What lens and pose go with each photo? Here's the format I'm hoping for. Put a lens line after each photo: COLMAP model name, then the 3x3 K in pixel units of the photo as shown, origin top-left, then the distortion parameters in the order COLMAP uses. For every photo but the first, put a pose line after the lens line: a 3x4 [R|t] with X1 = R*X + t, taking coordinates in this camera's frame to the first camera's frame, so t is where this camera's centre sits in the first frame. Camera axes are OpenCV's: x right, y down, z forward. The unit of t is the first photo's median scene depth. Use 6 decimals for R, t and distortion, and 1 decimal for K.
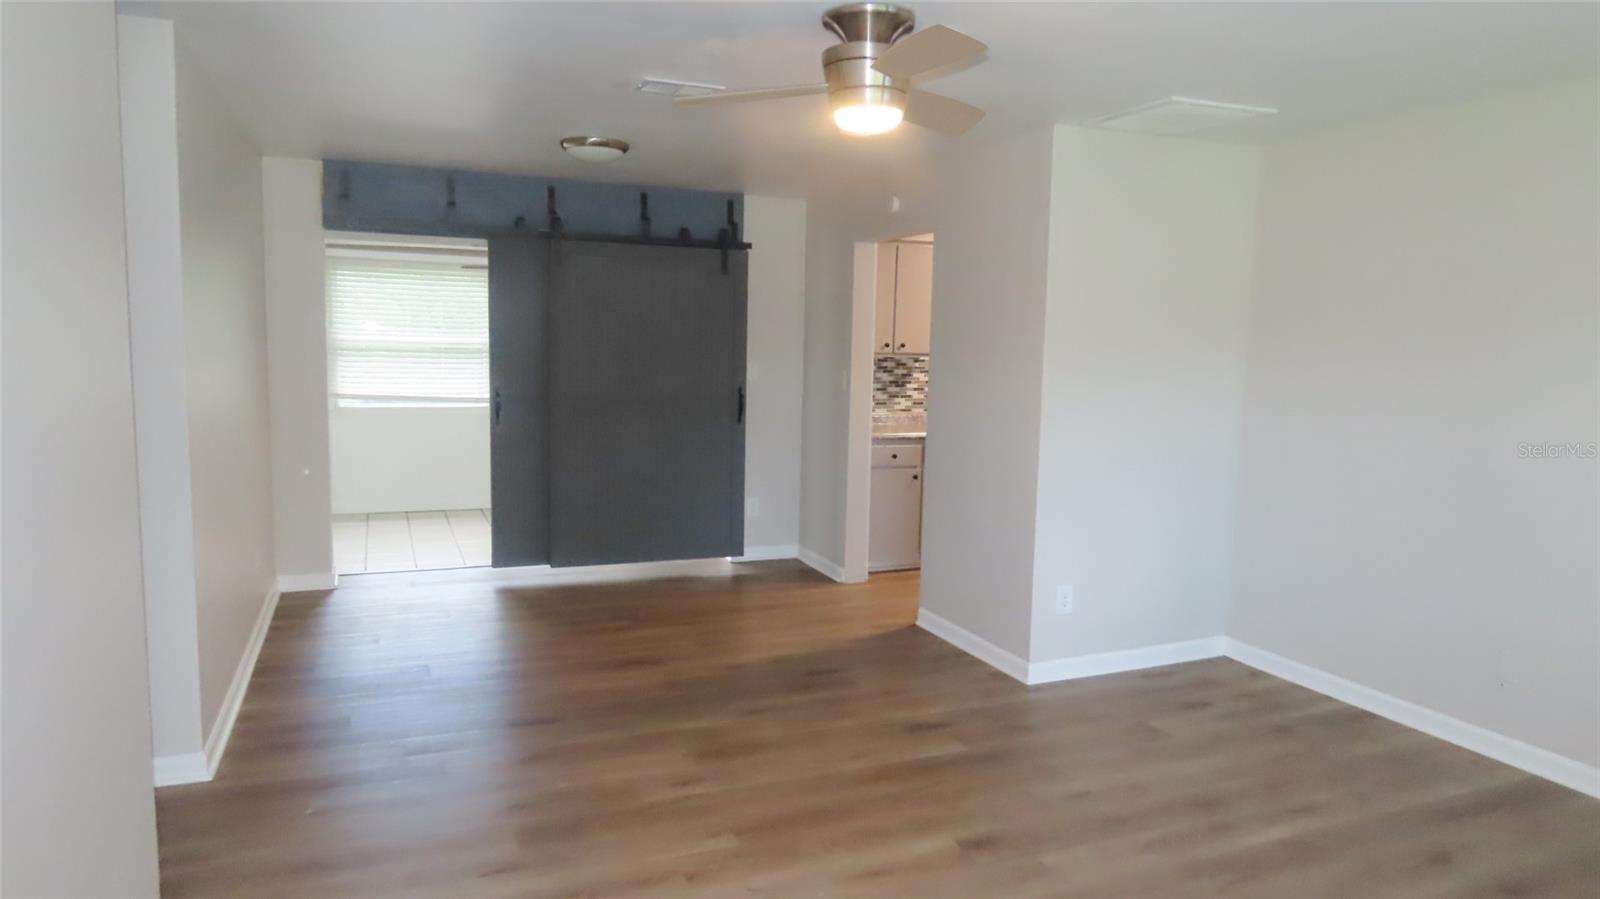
lens RADIAL K [[1009.2, 0, 806.2], [0, 1009.2, 444.9], [0, 0, 1]] dist [-0.008022, 0.001135]
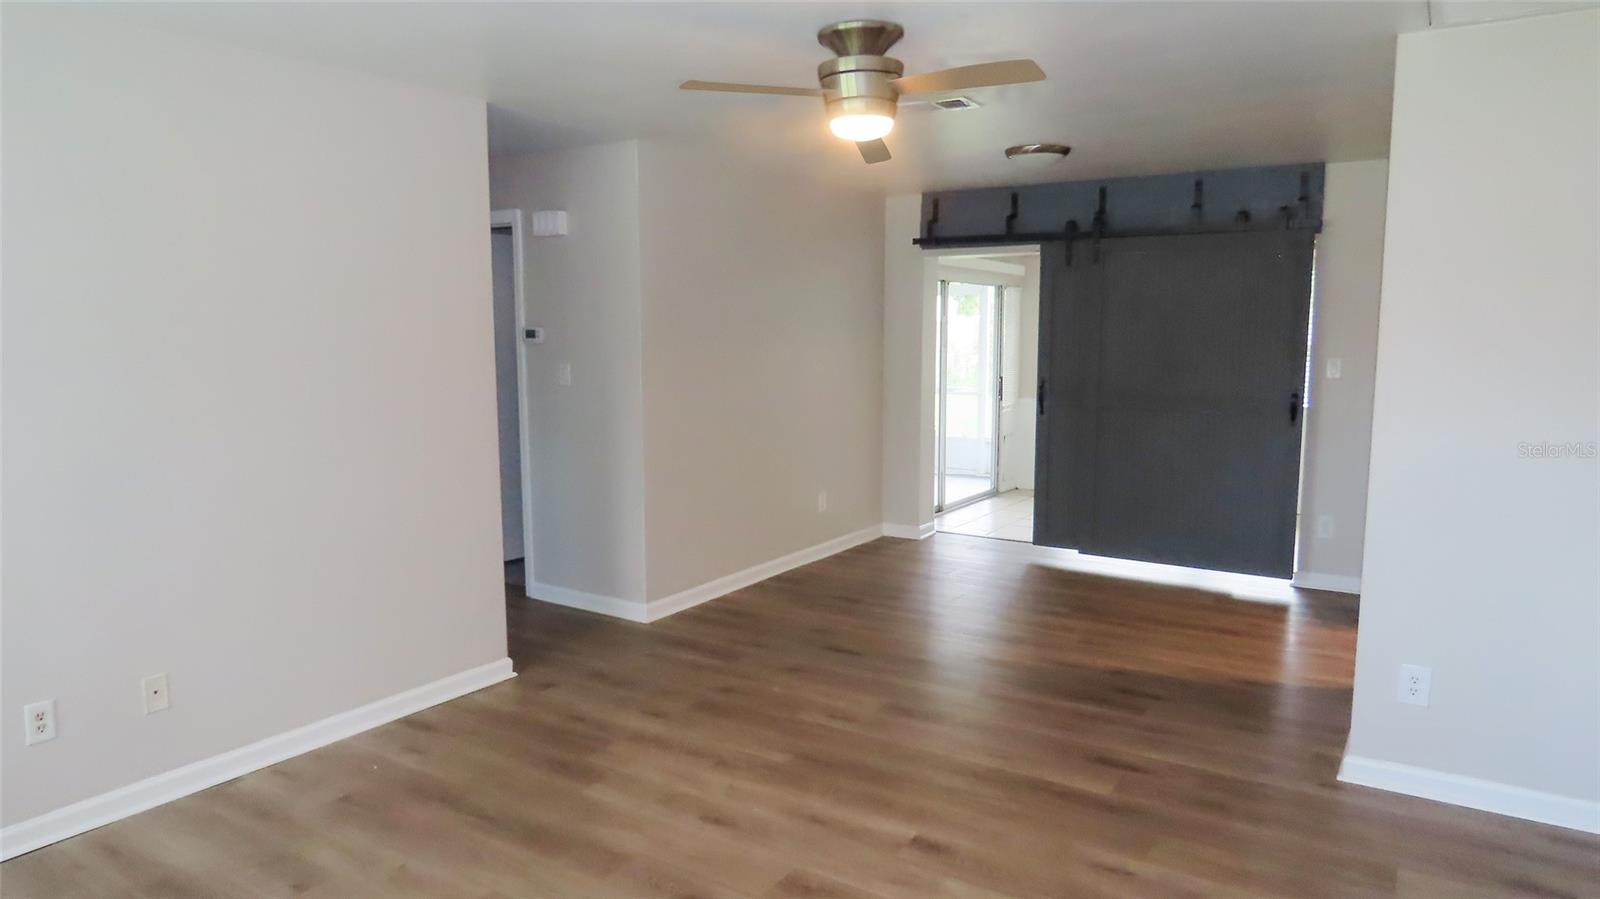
lens RADIAL K [[1009.2, 0, 809.3], [0, 1009.2, 450.5], [0, 0, 1]] dist [-0.008022, 0.001135]
pose [[0.562240, 0.077636, -0.823322, 0.466729], [-0.074310, 0.996299, 0.043201, -0.009934], [0.823629, 0.036892, 0.565928, 0.181009]]
